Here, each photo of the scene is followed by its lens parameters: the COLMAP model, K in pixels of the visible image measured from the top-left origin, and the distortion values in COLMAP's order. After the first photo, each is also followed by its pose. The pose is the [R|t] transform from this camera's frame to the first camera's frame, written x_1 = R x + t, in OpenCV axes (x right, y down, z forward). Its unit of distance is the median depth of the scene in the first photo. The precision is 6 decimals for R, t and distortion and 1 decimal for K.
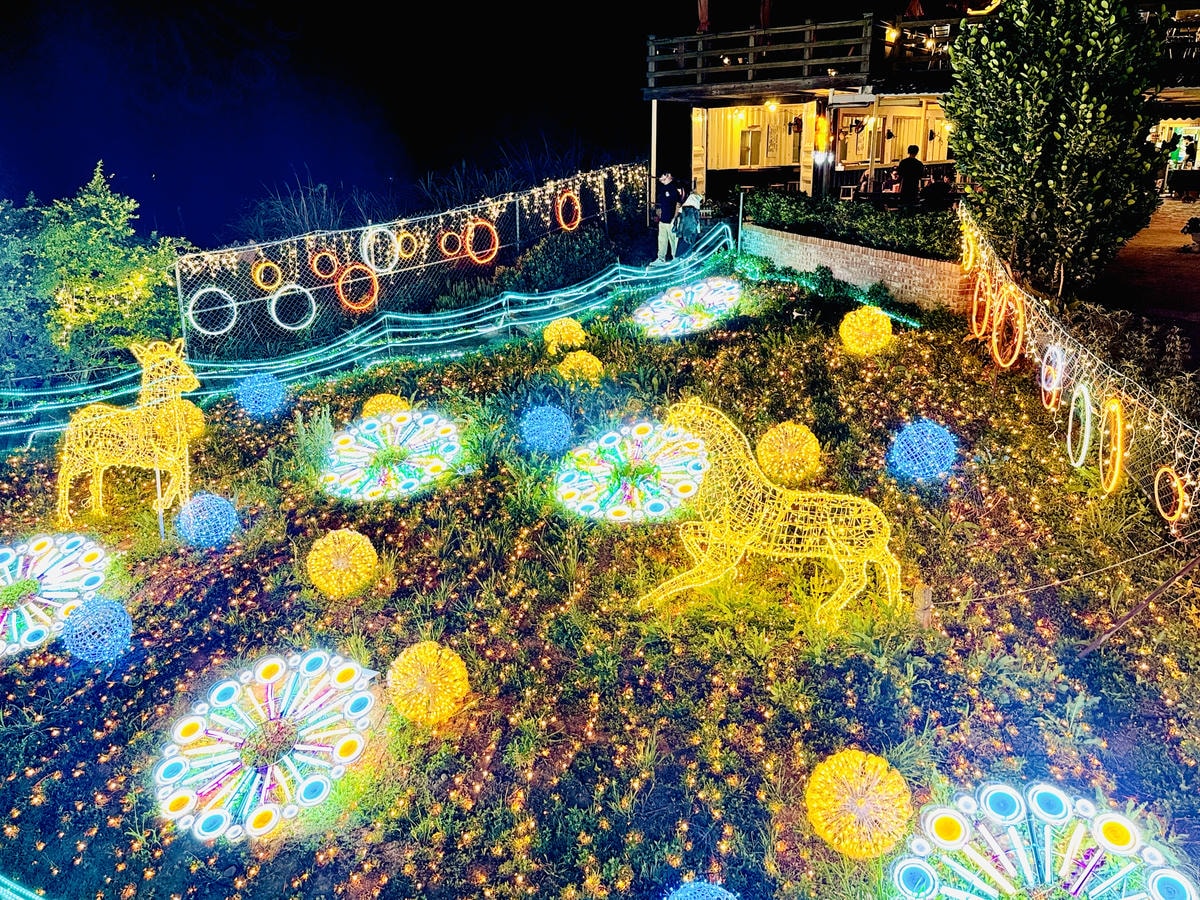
lens RADIAL K [[972.9, 0, 603.6], [0, 972.9, 448.9], [0, 0, 1]] dist [0.157031, -0.283575]
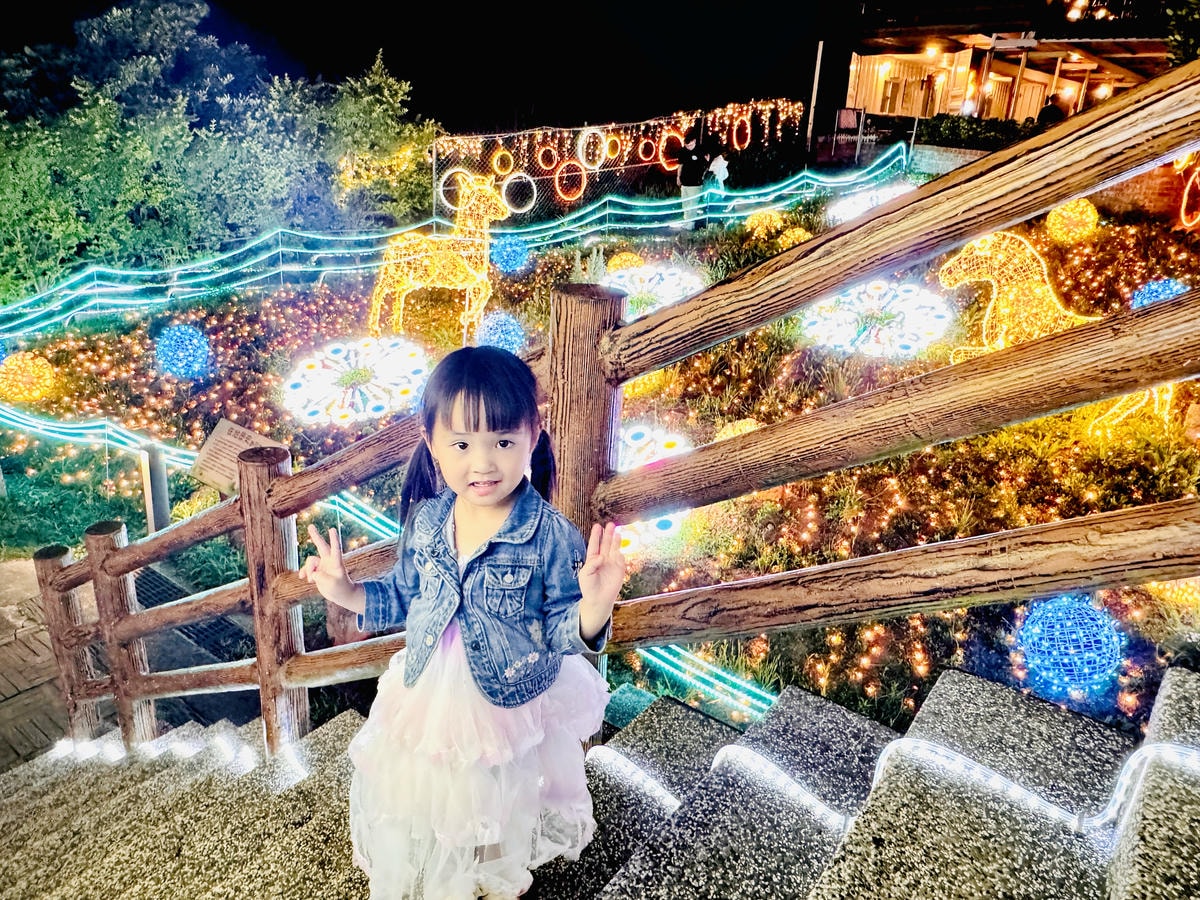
lens RADIAL K [[842.3, 0, 599.2], [0, 842.3, 447.9], [0, 0, 1]] dist [-0.002096, -0.003549]
pose [[0.994392, 0.081032, -0.067961, -0.131040], [-0.076434, 0.994771, 0.067732, 0.081736], [0.073094, -0.062157, 0.995386, 0.003347]]
